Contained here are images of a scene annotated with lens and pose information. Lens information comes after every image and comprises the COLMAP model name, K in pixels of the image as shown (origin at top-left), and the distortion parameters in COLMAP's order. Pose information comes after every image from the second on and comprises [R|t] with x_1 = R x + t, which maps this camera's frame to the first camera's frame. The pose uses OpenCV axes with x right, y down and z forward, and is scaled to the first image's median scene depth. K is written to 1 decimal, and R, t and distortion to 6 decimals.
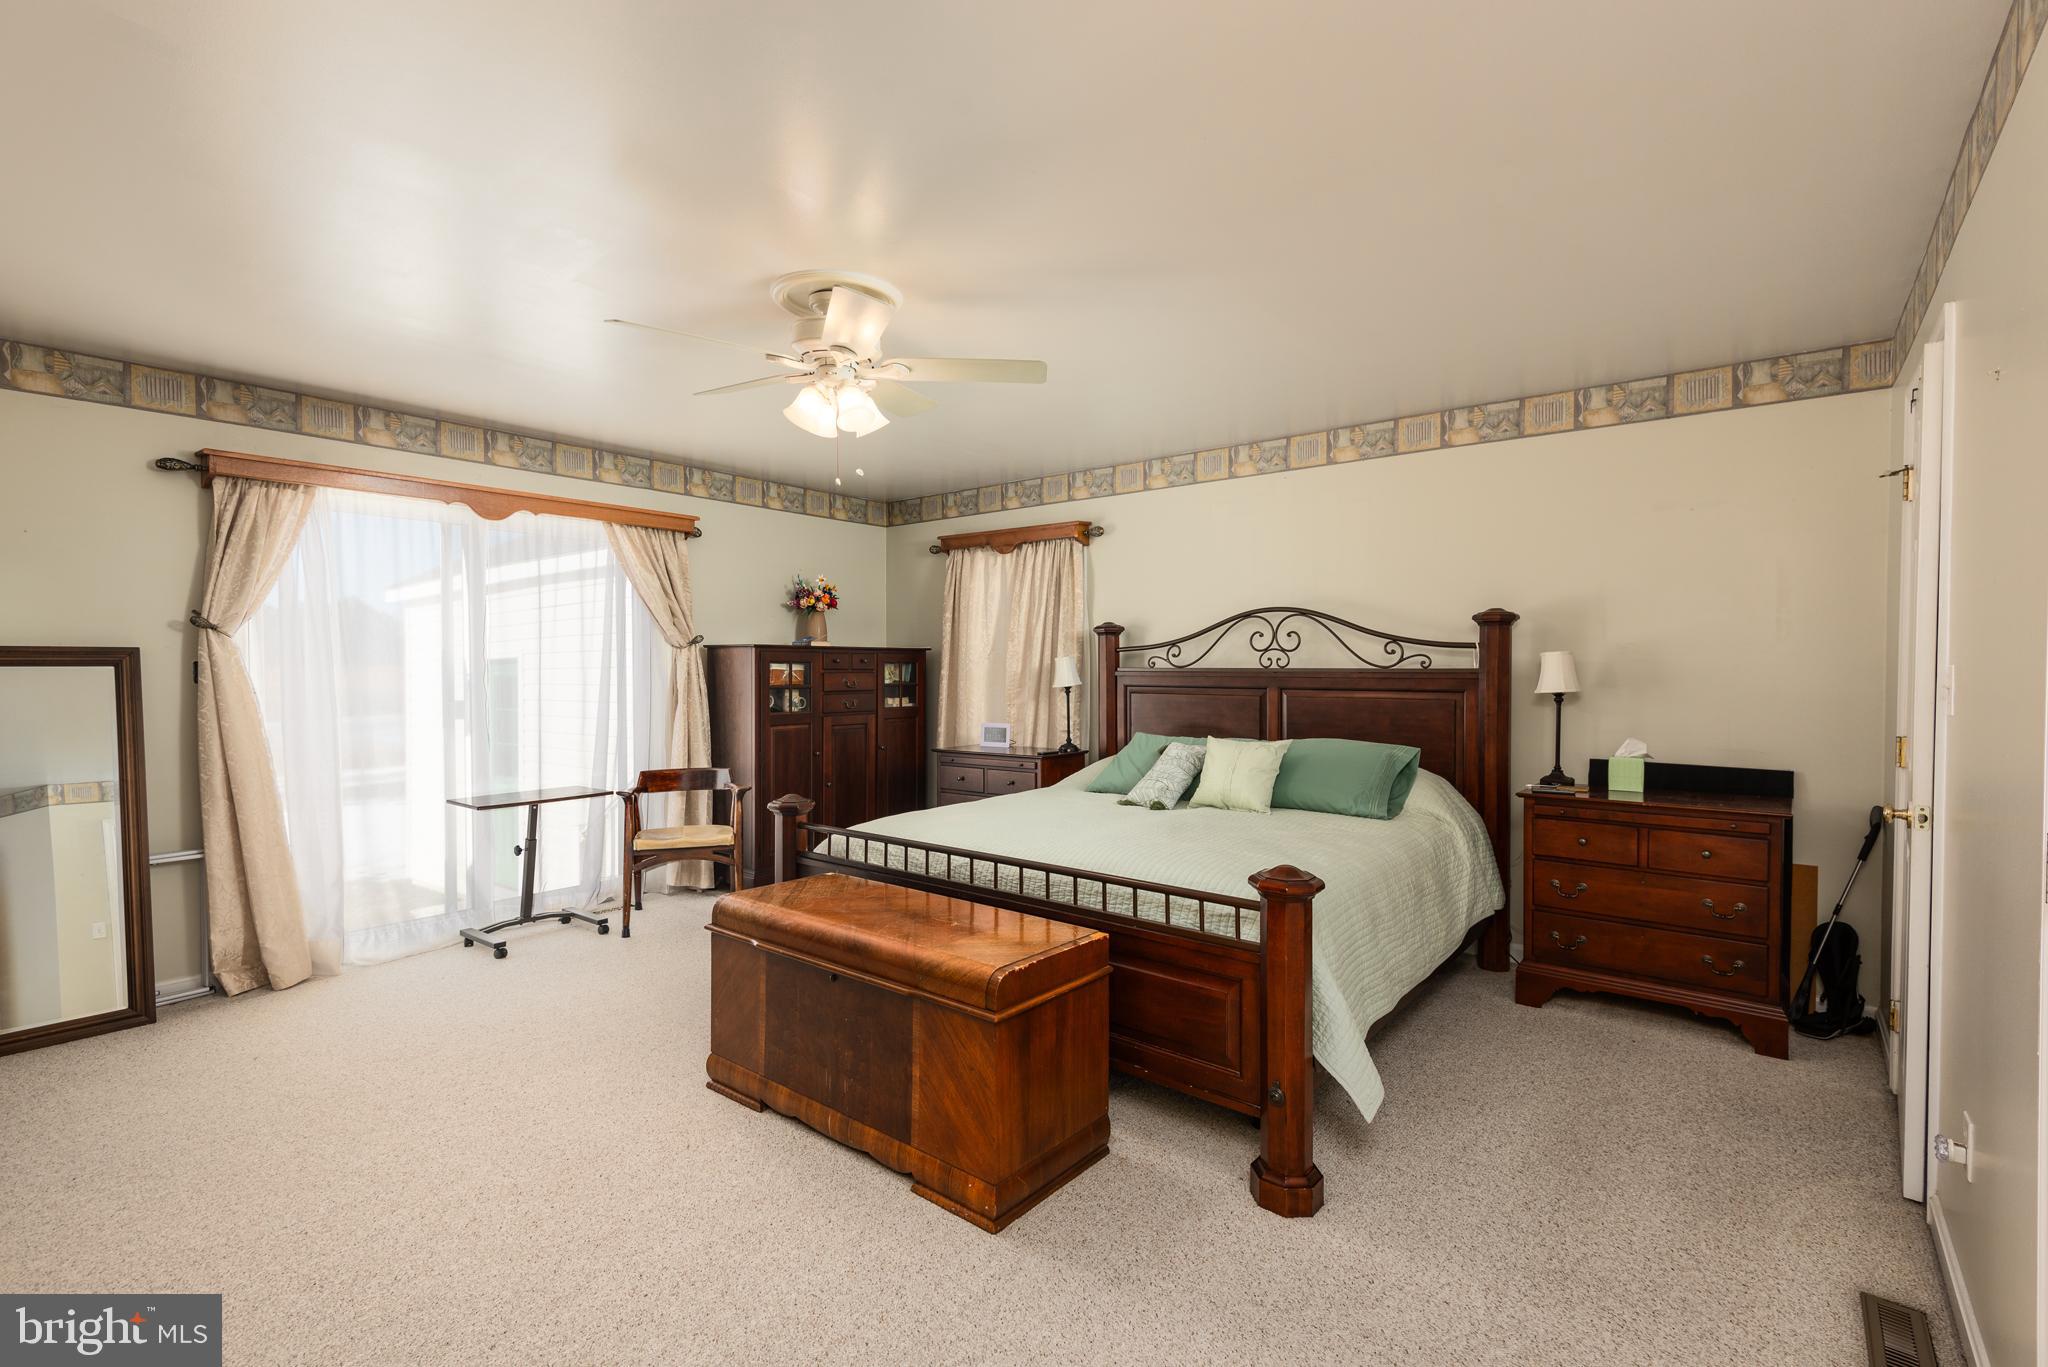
lens RADIAL K [[926.4, 0, 1014.0], [0, 926.4, 675.9], [0, 0, 1]] dist [0.030201, -0.015003]
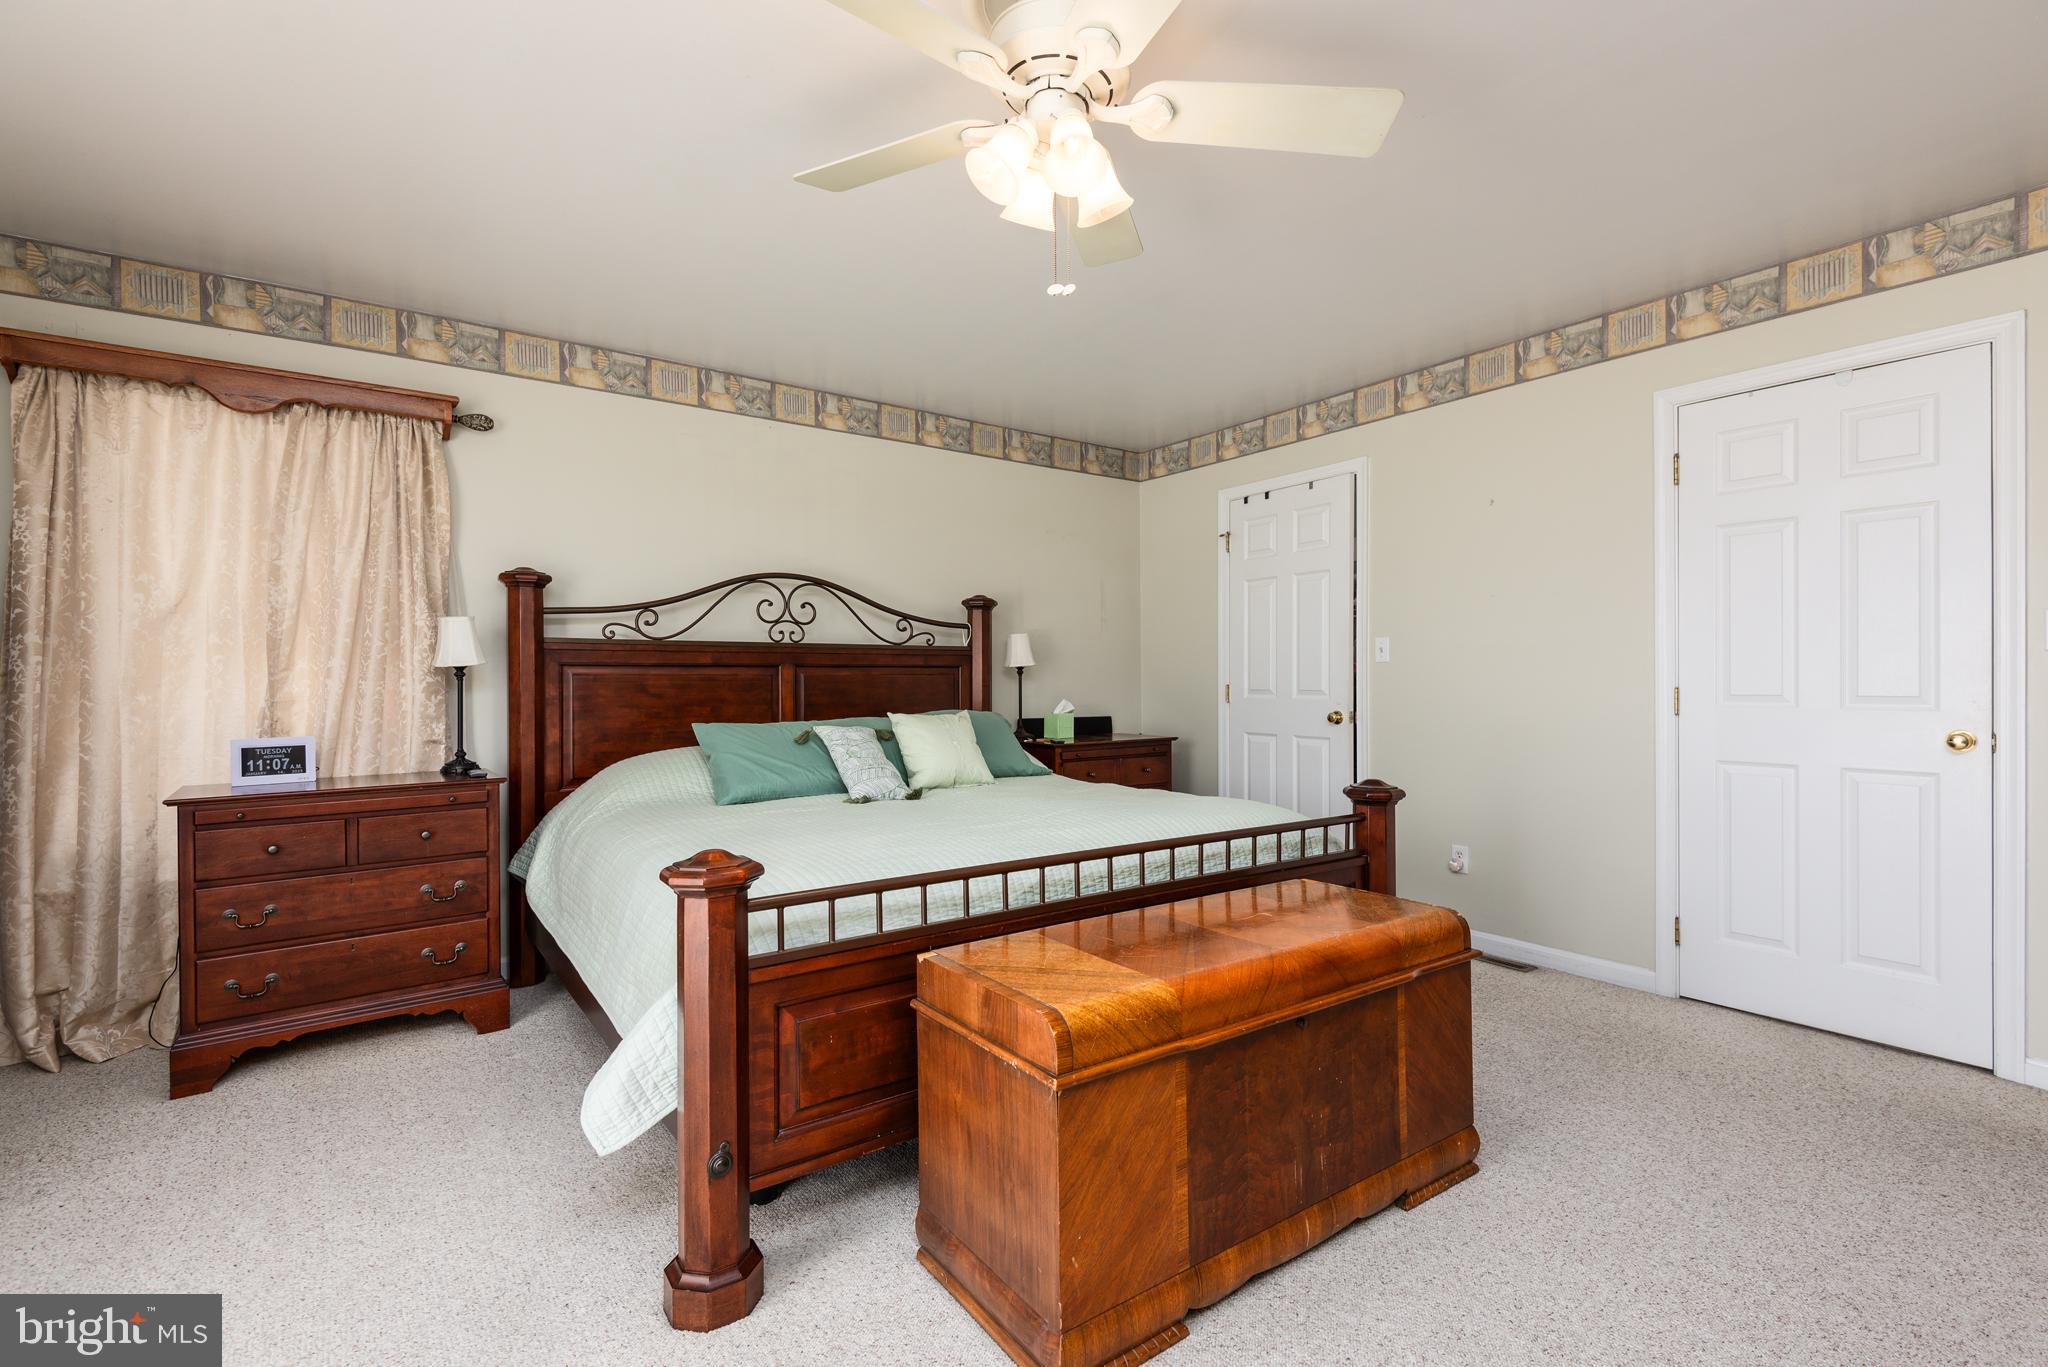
lens RADIAL K [[926.4, 0, 1018.1], [0, 926.4, 687.5], [0, 0, 1]] dist [0.030201, -0.015003]
pose [[0.251476, -0.008260, 0.967828, -0.519537], [0.016062, 0.999861, 0.004359, 0.034185], [-0.967730, 0.014449, 0.251574, 0.570713]]
